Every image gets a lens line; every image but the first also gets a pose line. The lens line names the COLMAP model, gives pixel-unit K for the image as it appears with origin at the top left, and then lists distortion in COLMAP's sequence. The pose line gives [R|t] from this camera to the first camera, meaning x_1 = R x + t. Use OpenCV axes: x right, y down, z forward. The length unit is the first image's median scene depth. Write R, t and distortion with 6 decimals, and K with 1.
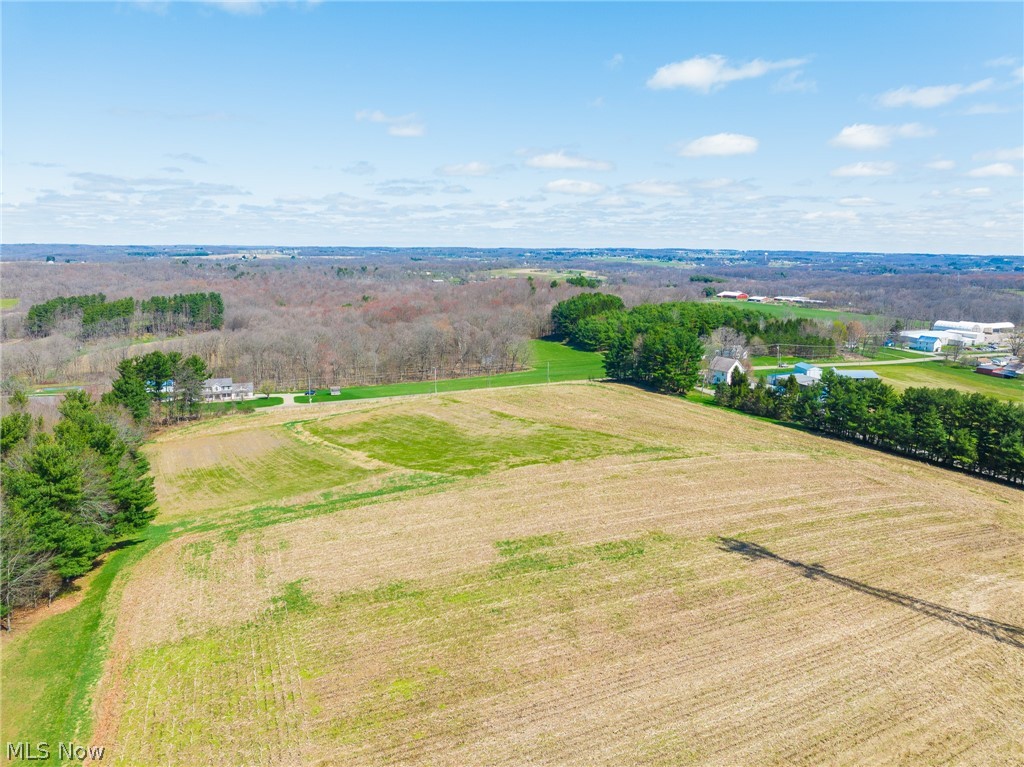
lens RADIAL K [[762.8, 0, 502.7], [0, 762.8, 390.8], [0, 0, 1]] dist [-0.034066, 0.006060]
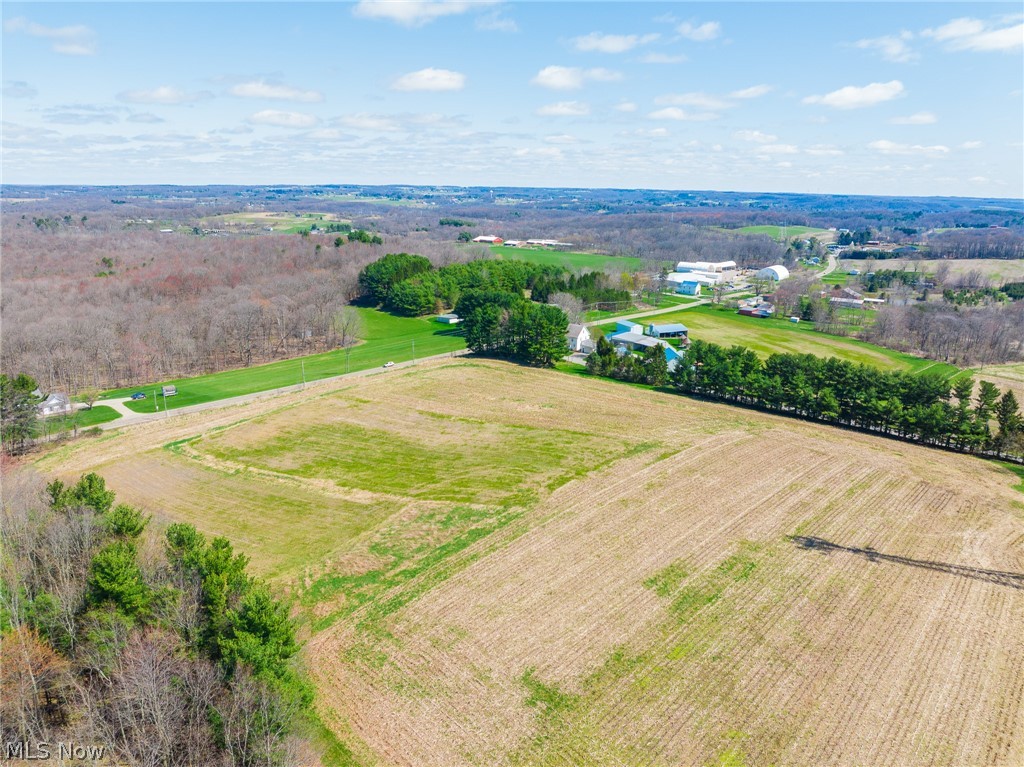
lens RADIAL K [[762.8, 0, 534.3], [0, 762.8, 367.8], [0, 0, 1]] dist [-0.034066, 0.006060]
pose [[0.921147, -0.091588, 0.378286, -0.101666], [0.071259, 0.995176, 0.067424, -0.035258], [-0.382636, -0.035151, 0.923230, 0.018581]]
